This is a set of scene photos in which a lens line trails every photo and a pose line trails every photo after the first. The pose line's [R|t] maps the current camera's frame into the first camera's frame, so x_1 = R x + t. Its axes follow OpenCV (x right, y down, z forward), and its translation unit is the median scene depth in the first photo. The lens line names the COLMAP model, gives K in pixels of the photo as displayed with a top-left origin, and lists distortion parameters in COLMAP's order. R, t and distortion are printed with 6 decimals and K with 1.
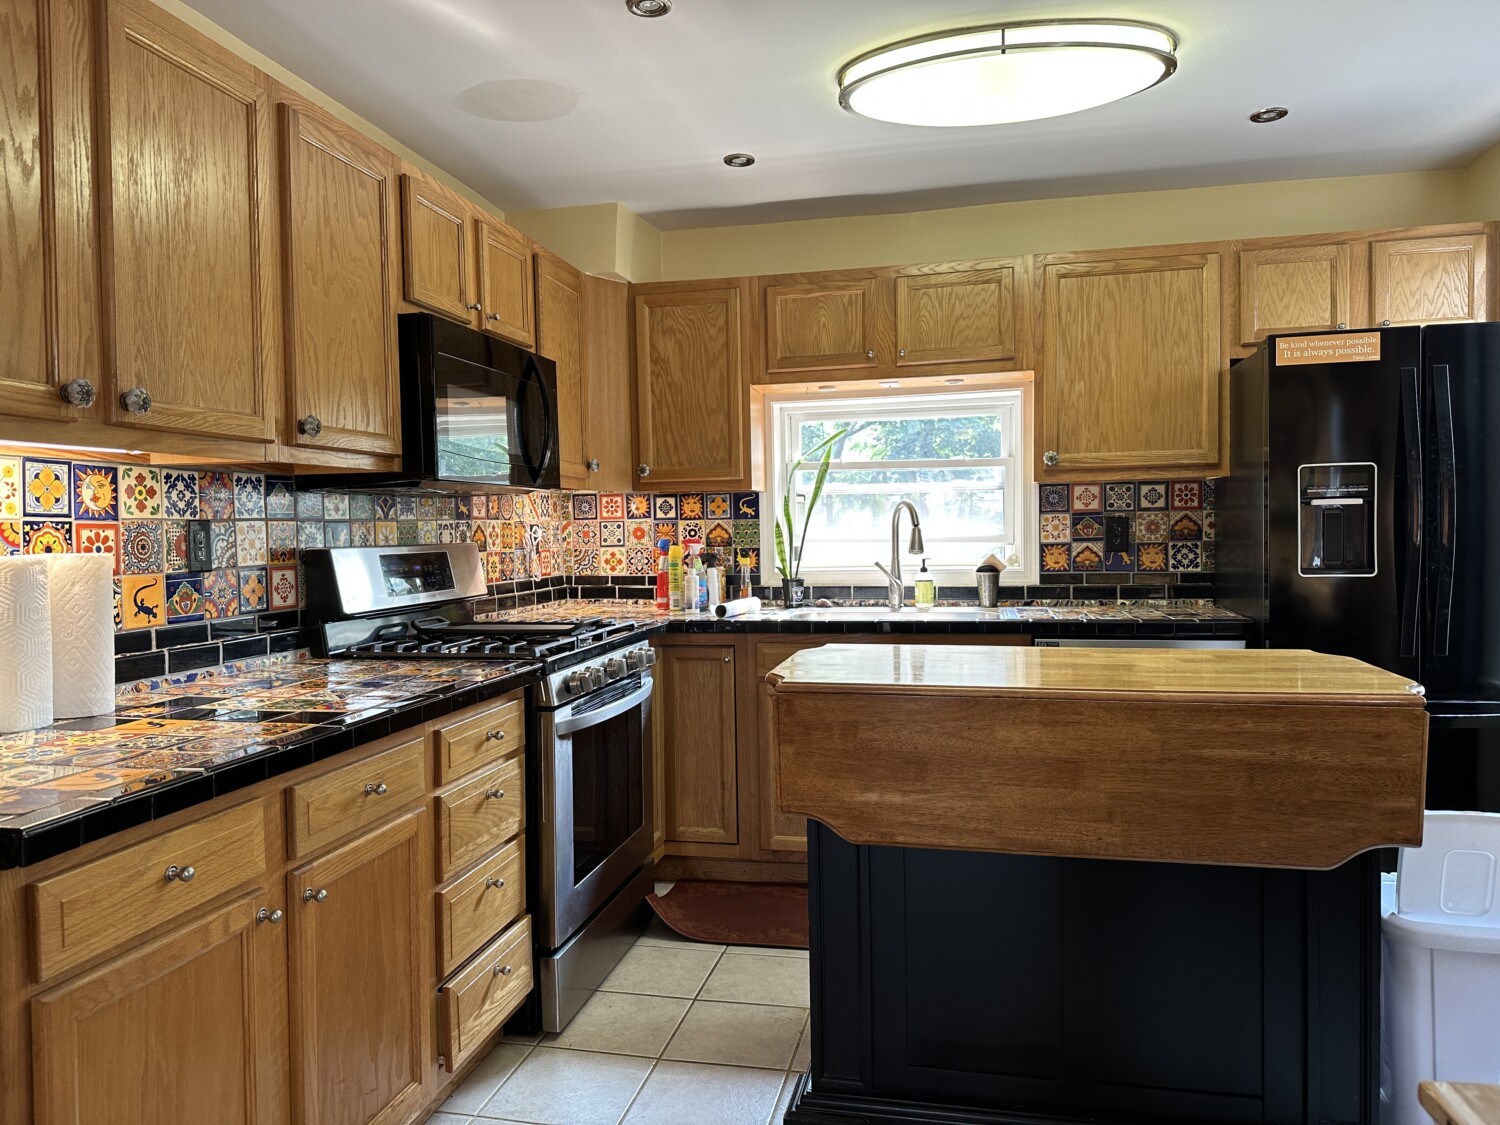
lens RADIAL K [[1057.1, 0, 754.9], [0, 1057.1, 557.3], [0, 0, 1]] dist [0.042608, -0.039479]
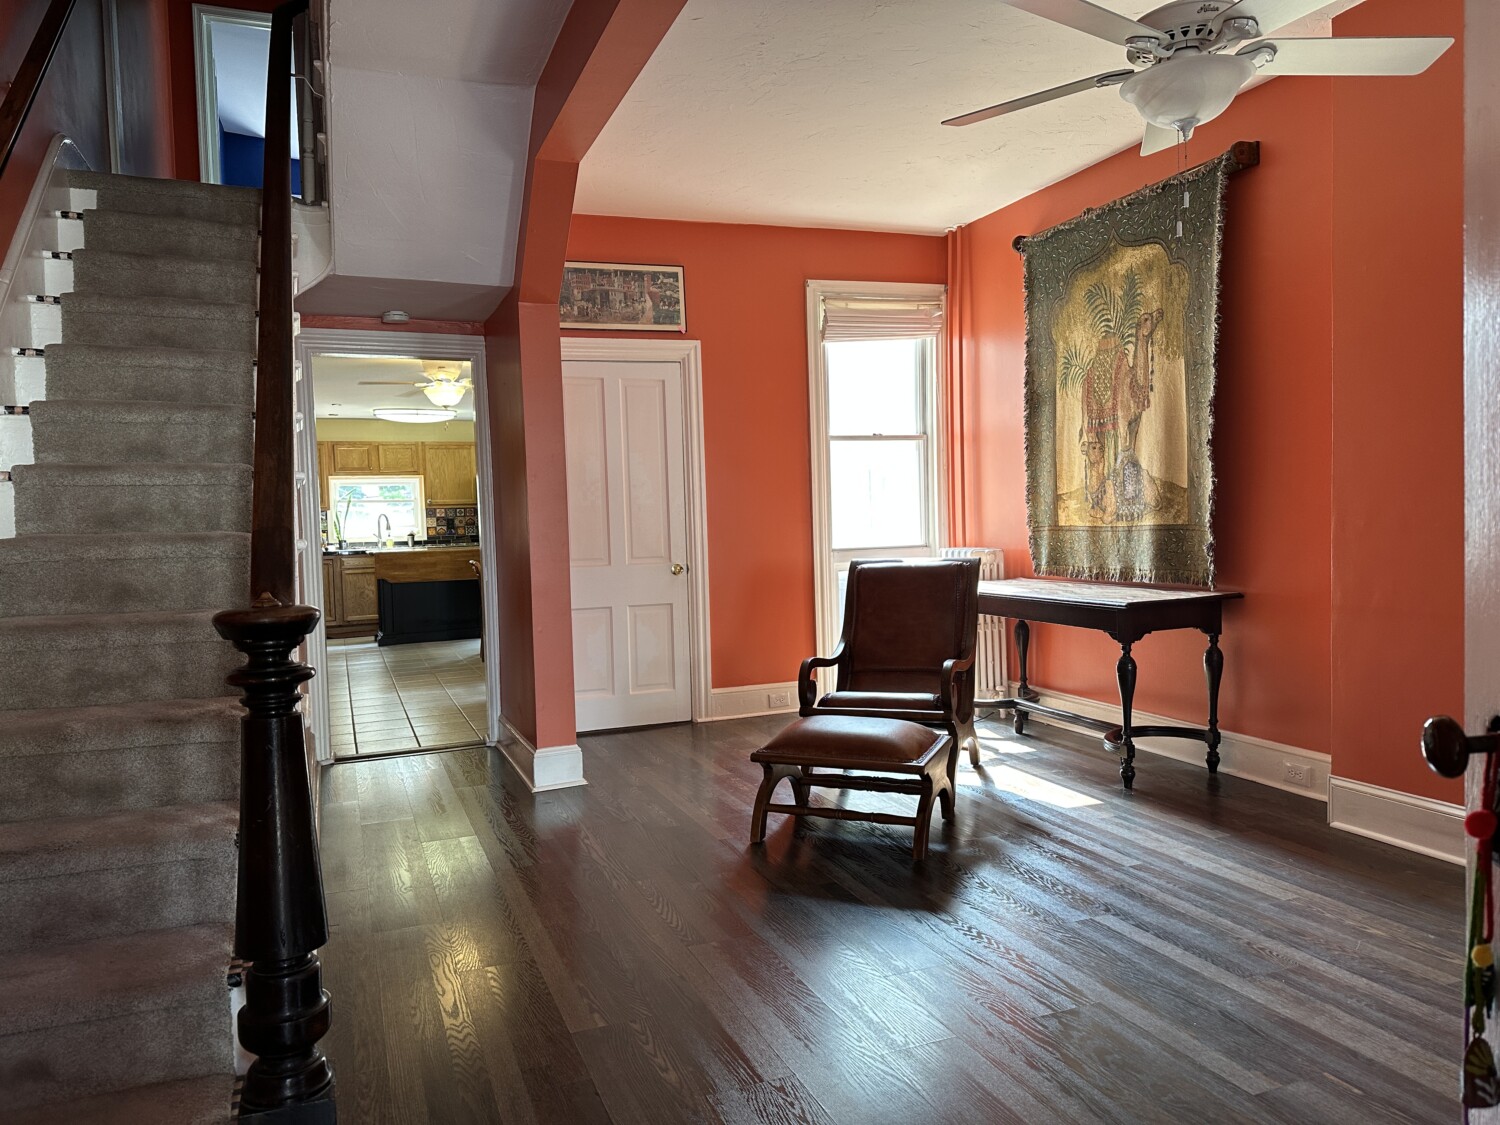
lens RADIAL K [[1057.1, 0, 755.1], [0, 1057.1, 561.3], [0, 0, 1]] dist [0.042608, -0.039479]
pose [[0.842537, -0.029434, 0.537833, -0.641433], [0.030843, 0.999504, 0.006383, 0.103281], [-0.537754, 0.011210, 0.843027, -2.302149]]
